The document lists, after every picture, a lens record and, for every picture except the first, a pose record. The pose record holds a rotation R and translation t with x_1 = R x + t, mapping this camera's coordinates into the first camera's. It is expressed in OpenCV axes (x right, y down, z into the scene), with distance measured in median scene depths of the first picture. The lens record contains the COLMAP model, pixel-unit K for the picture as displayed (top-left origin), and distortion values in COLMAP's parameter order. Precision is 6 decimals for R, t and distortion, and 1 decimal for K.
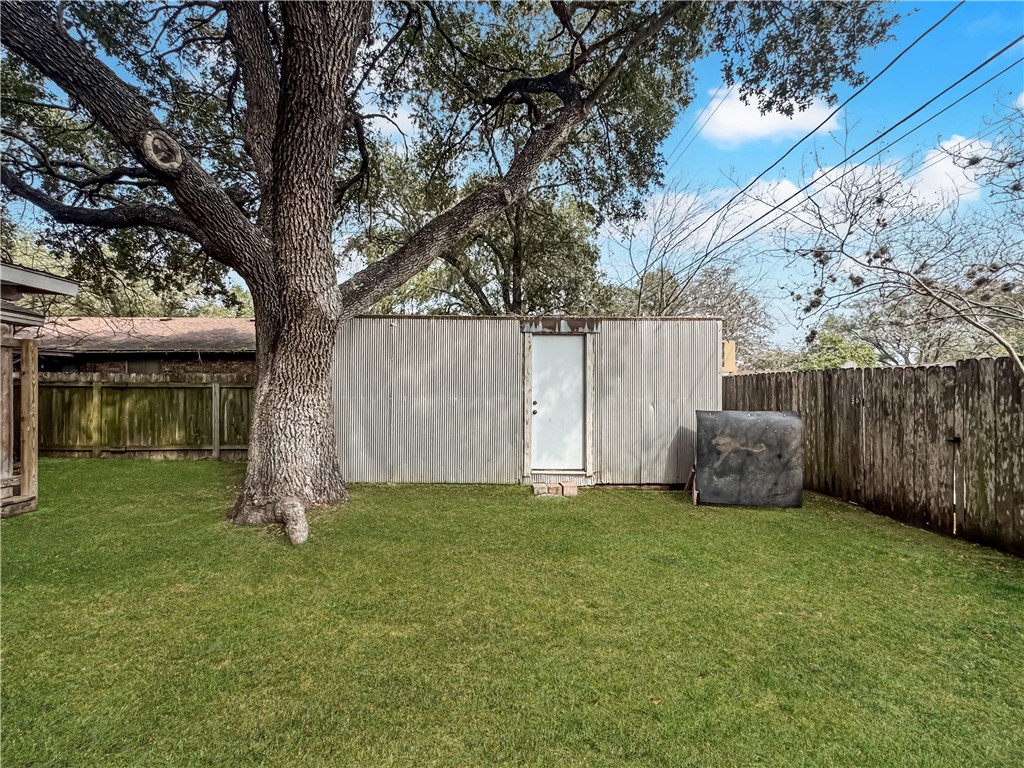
lens RADIAL K [[450.1, 0, 510.4], [0, 450.1, 390.6], [0, 0, 1]] dist [-0.003683, -0.000177]
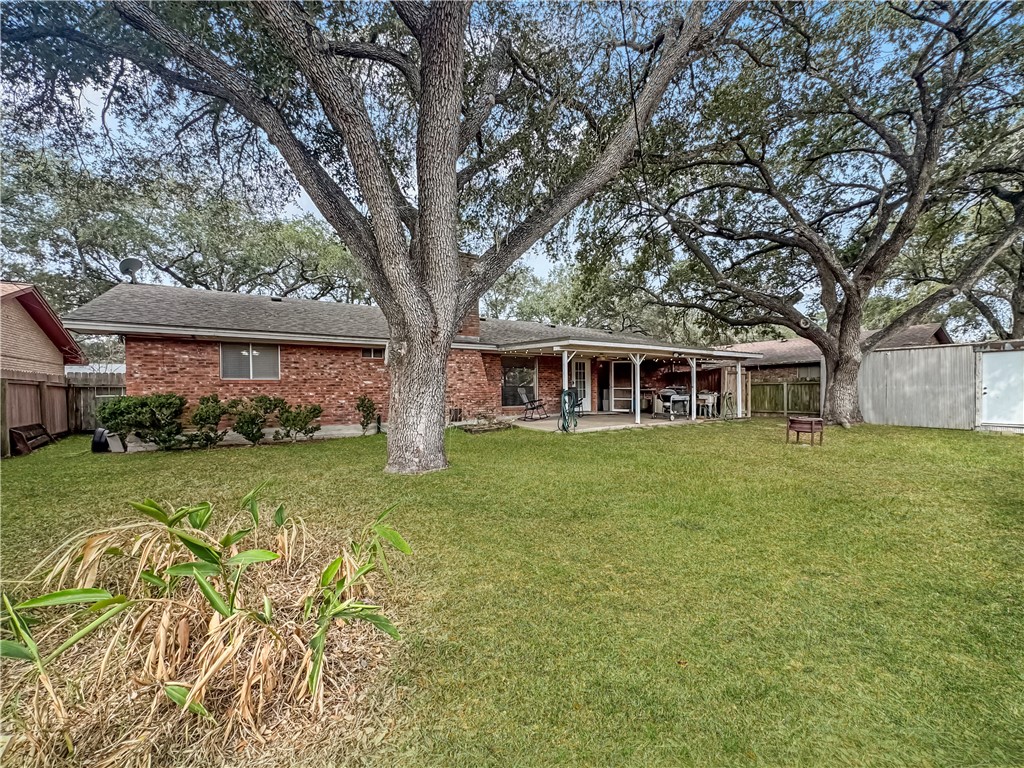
lens RADIAL K [[411.0, 0, 509.4], [0, 411.0, 393.9], [0, 0, 1]] dist [-0.001210, -0.000377]
pose [[0.504470, 0.000449, -0.863429, 0.551222], [0.014616, 0.999852, 0.009060, 0.003811], [0.863305, -0.017190, 0.504389, -1.656186]]
